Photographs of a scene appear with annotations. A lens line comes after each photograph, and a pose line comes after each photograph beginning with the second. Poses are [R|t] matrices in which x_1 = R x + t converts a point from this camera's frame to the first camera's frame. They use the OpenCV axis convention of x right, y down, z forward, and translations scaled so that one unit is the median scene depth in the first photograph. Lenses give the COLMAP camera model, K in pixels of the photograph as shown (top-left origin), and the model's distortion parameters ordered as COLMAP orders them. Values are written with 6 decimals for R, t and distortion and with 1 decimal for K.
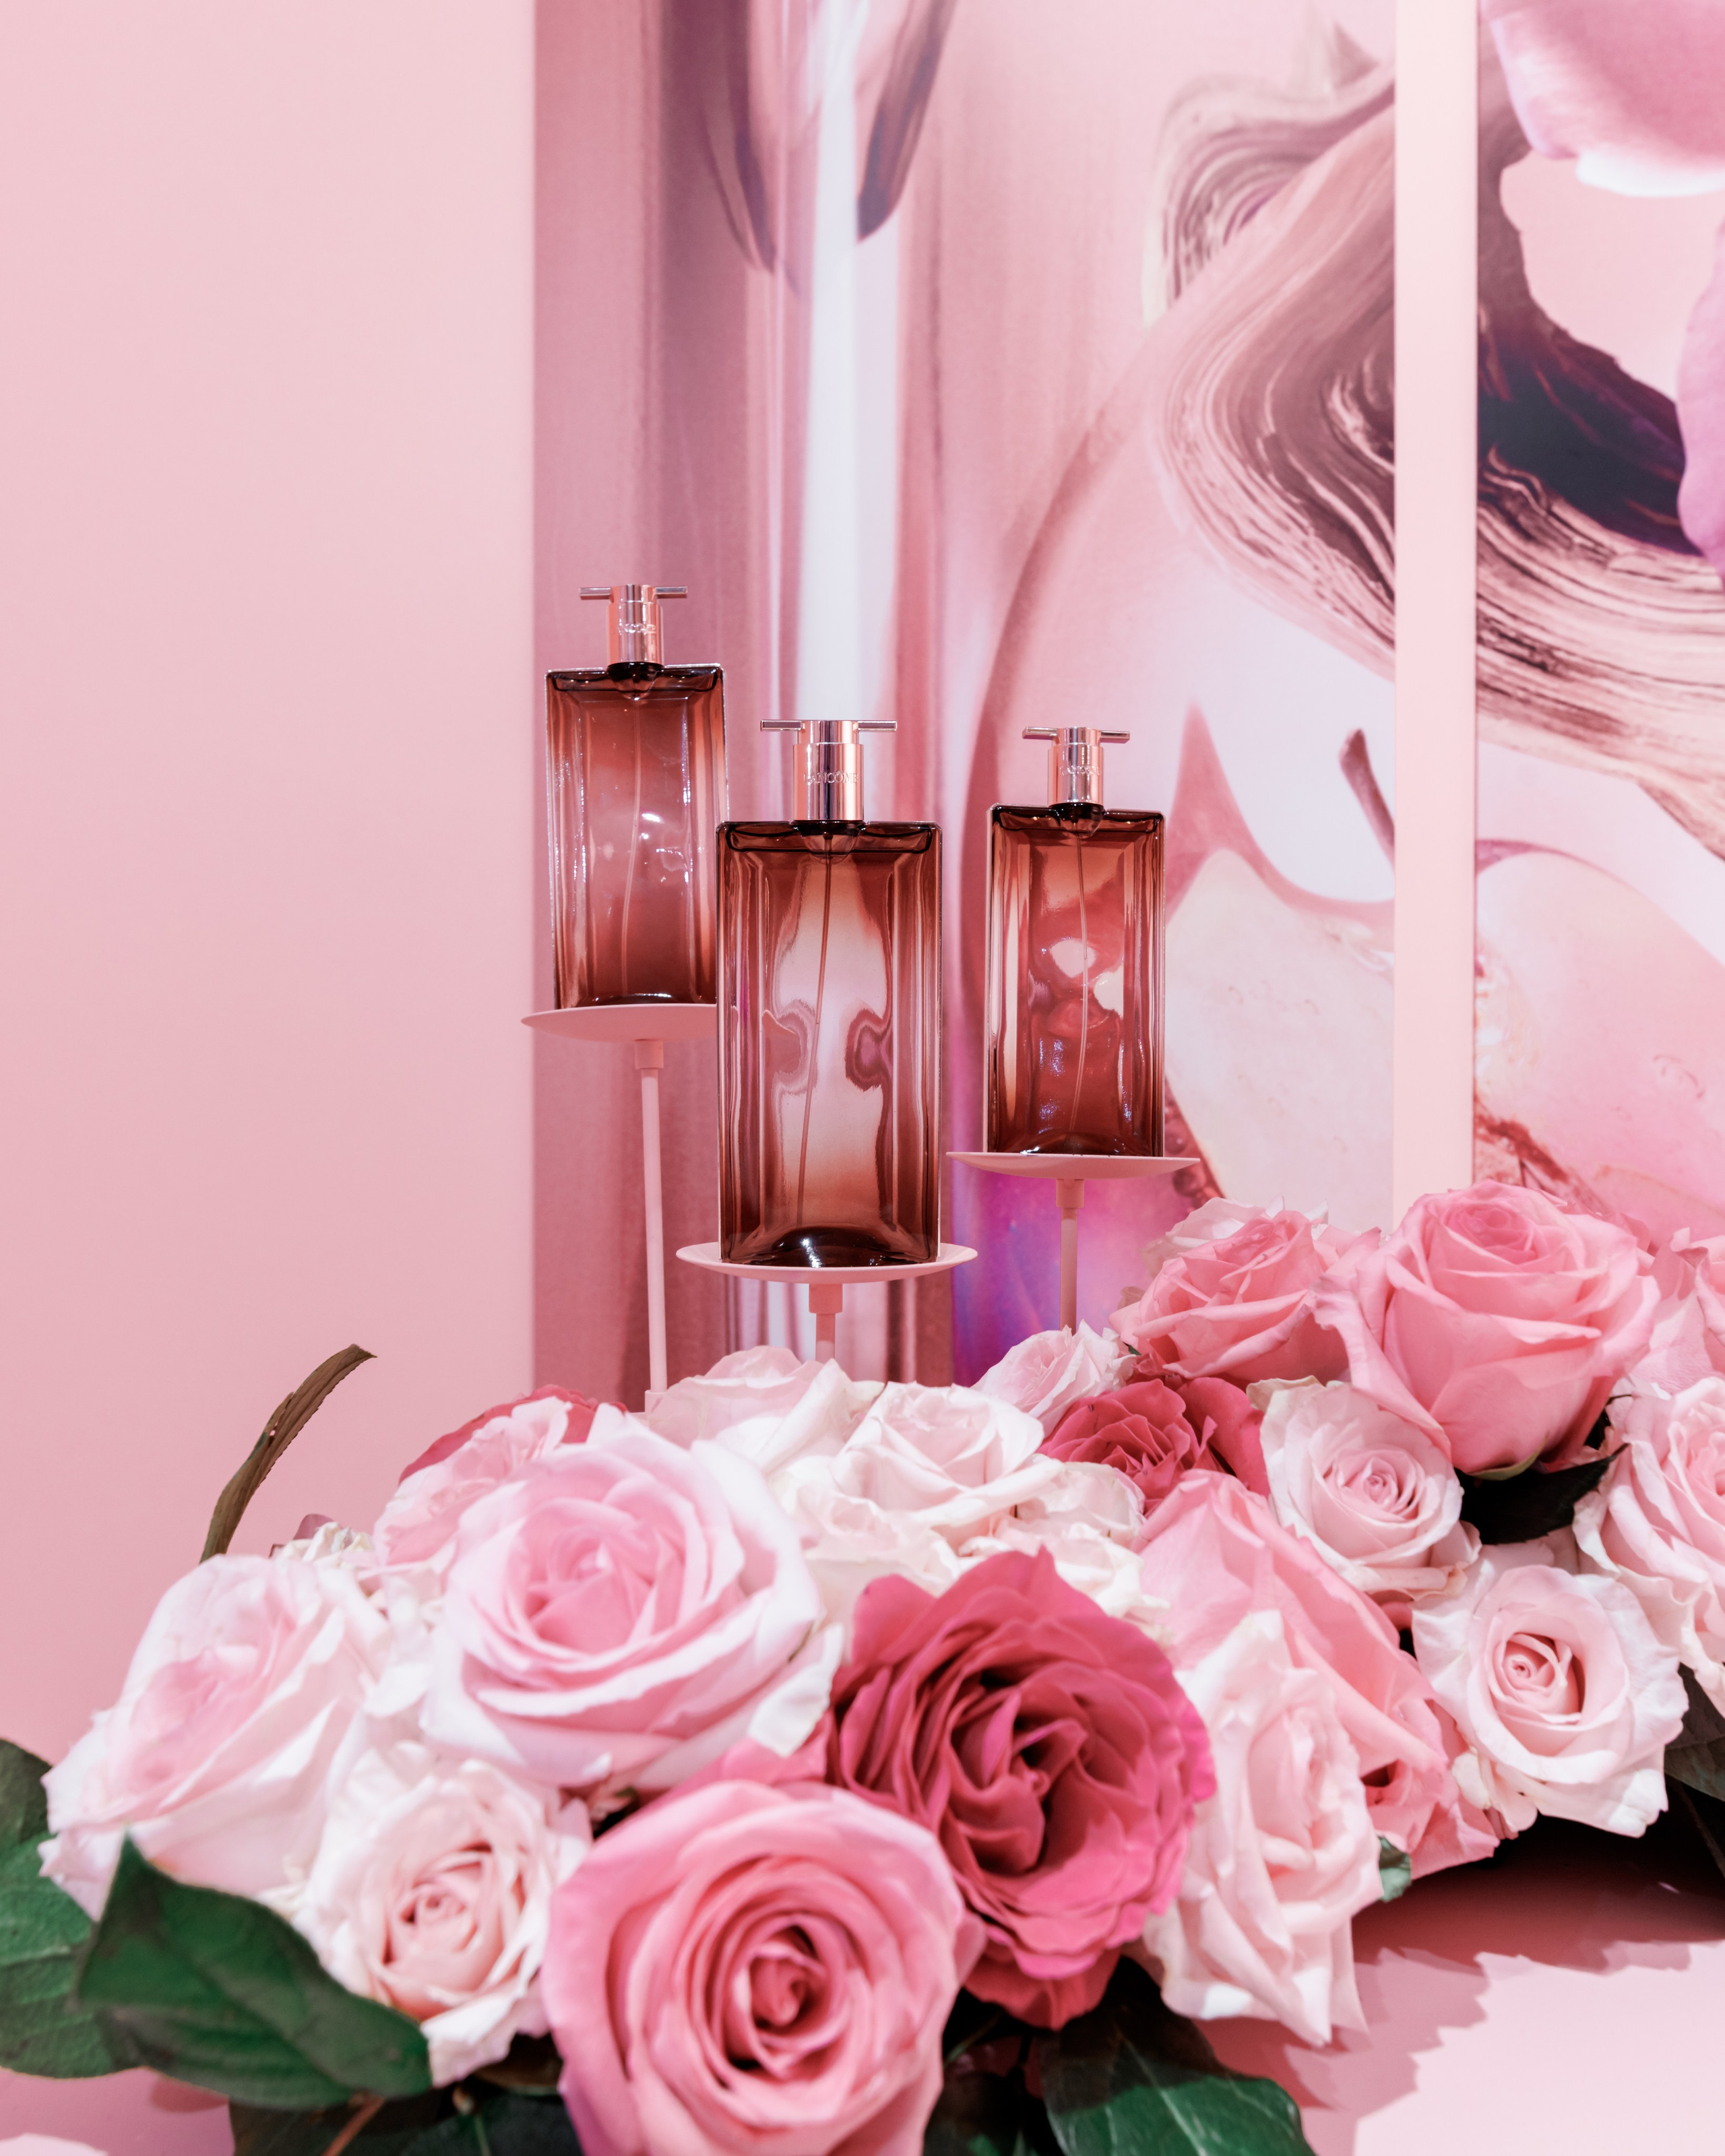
lens RADIAL K [[1730.9, 0, 862.5], [0, 1730.9, 1078.0], [0, 0, 1]] dist [0.007125, -0.006375]
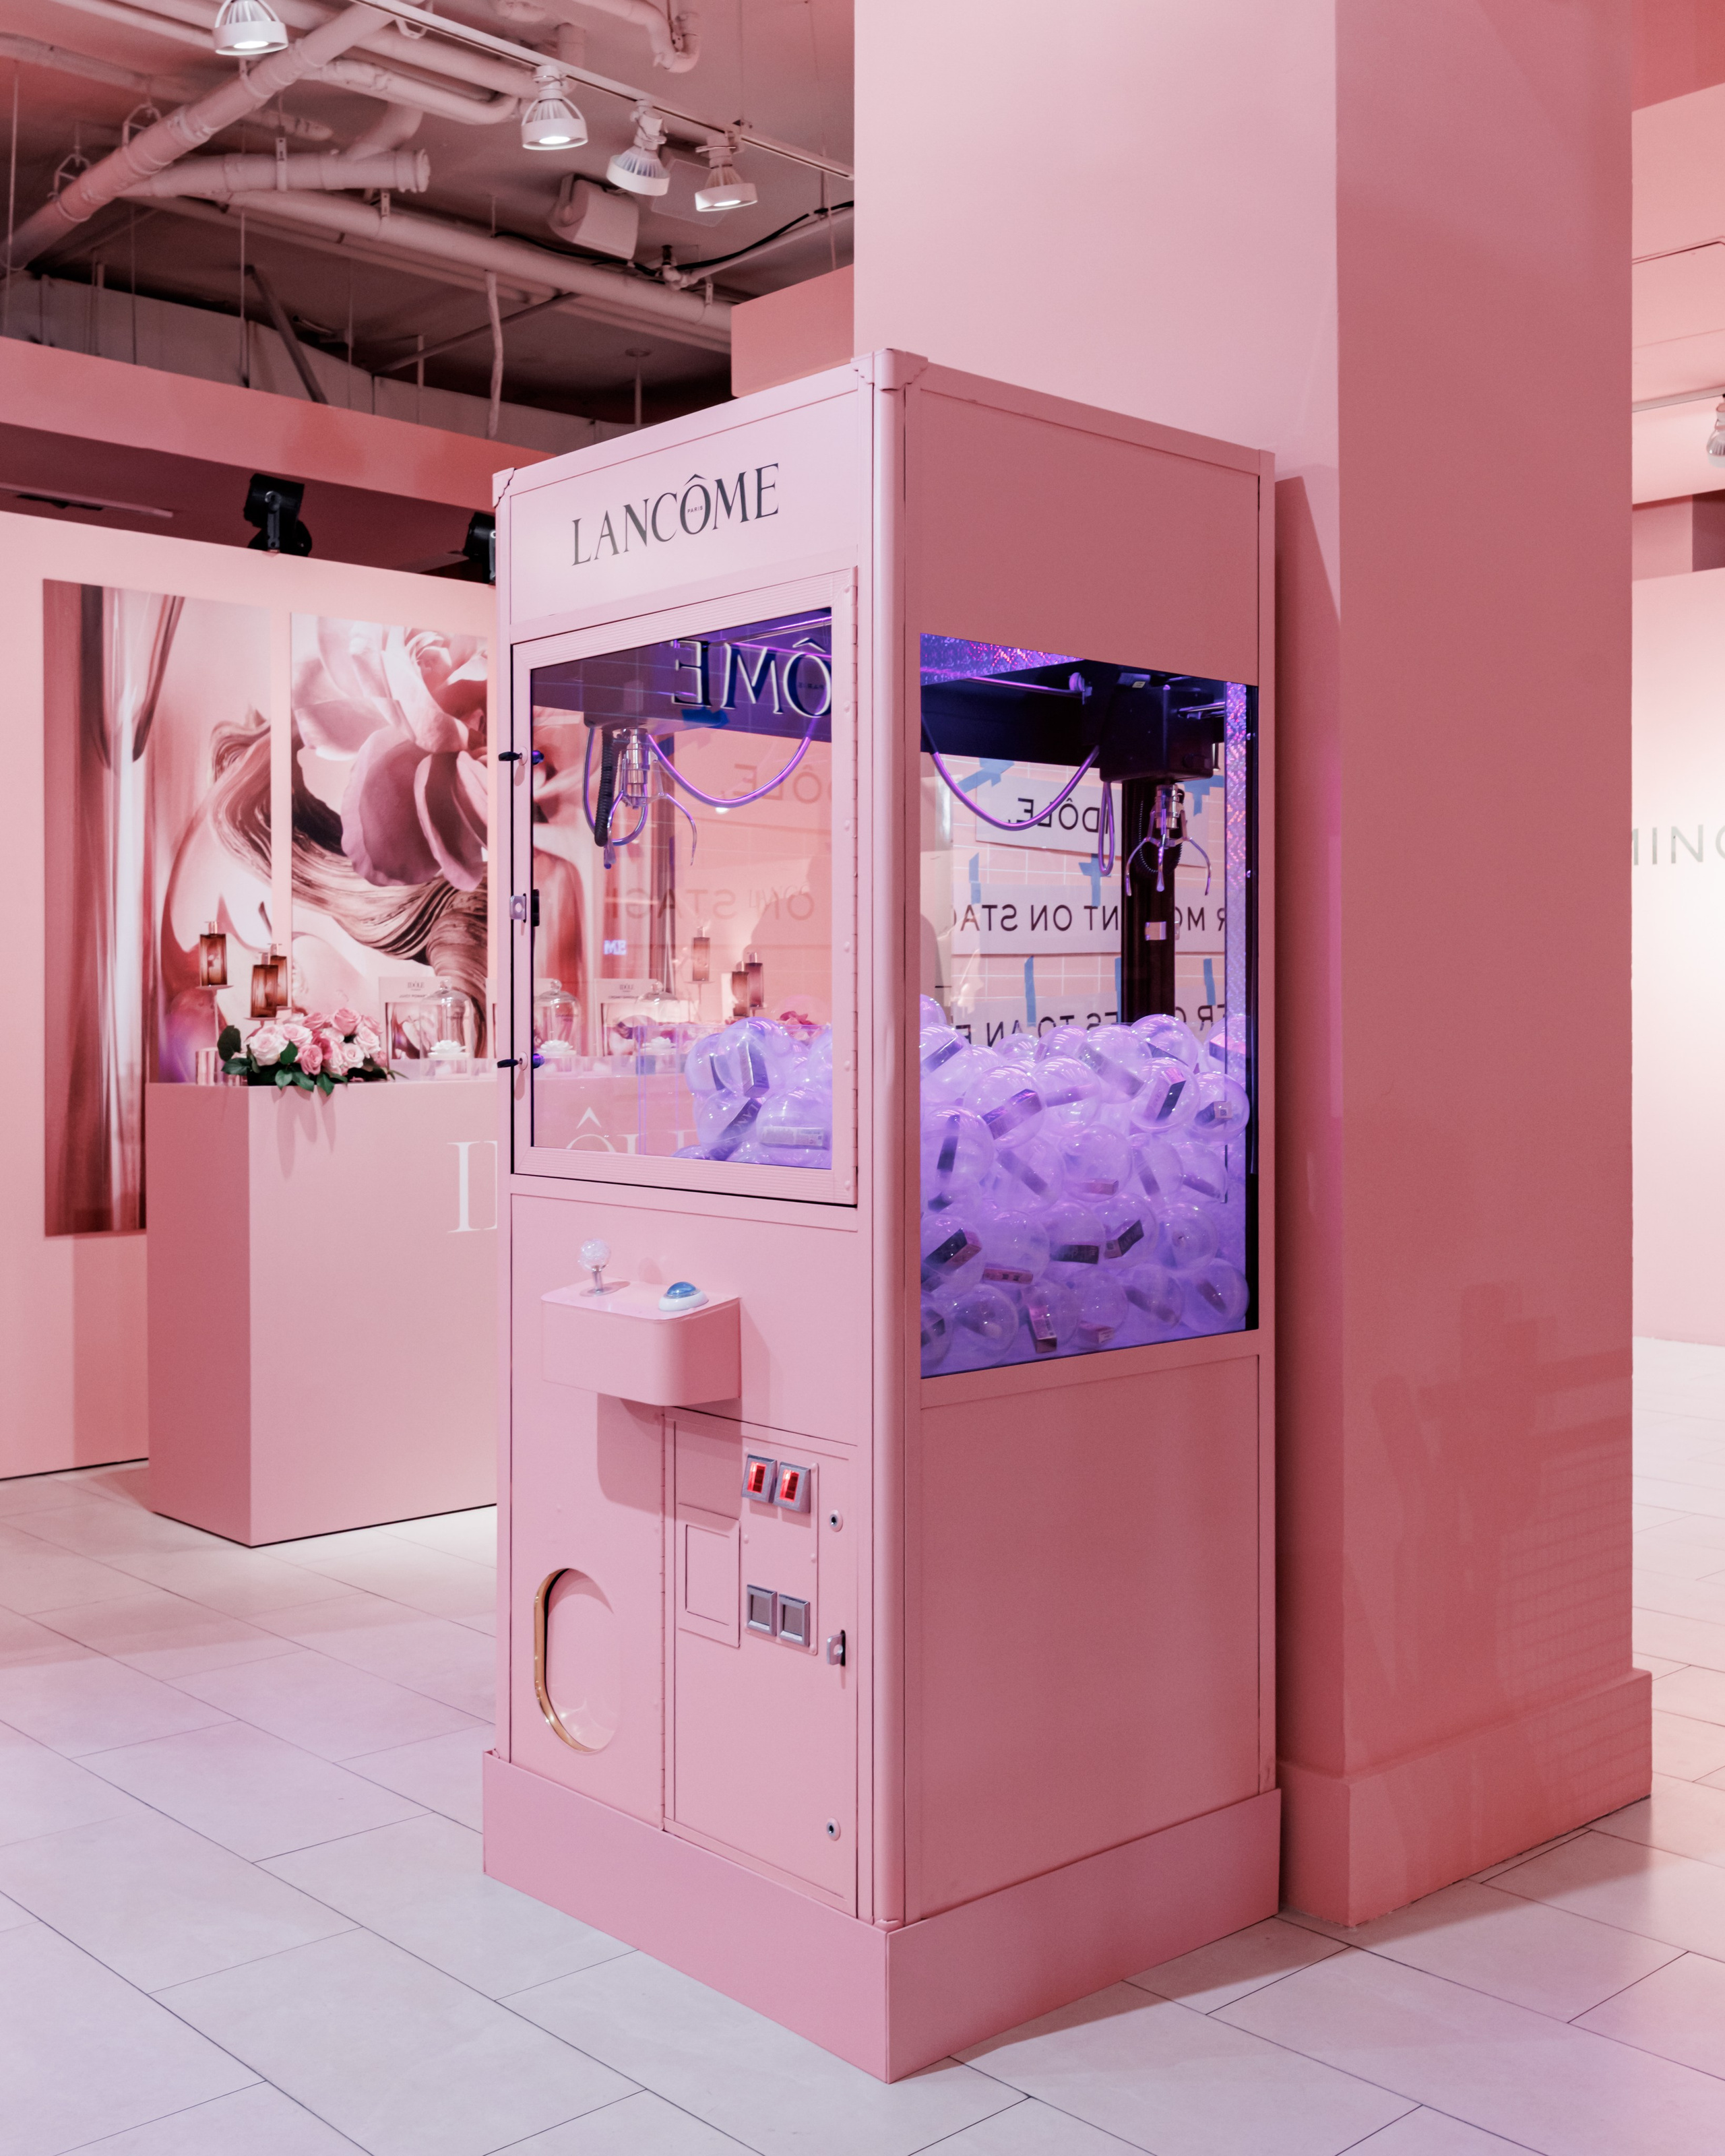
lens RADIAL K [[2273.8, 0, 862.5], [0, 2273.8, 1078.0], [0, 0, 1]] dist [0.003013, 0.001716]
pose [[0.756442, -0.021965, 0.653692, -1.906886], [-0.000658, 0.999410, 0.034343, 0.005847], [-0.654060, -0.026409, 0.755981, -3.475541]]
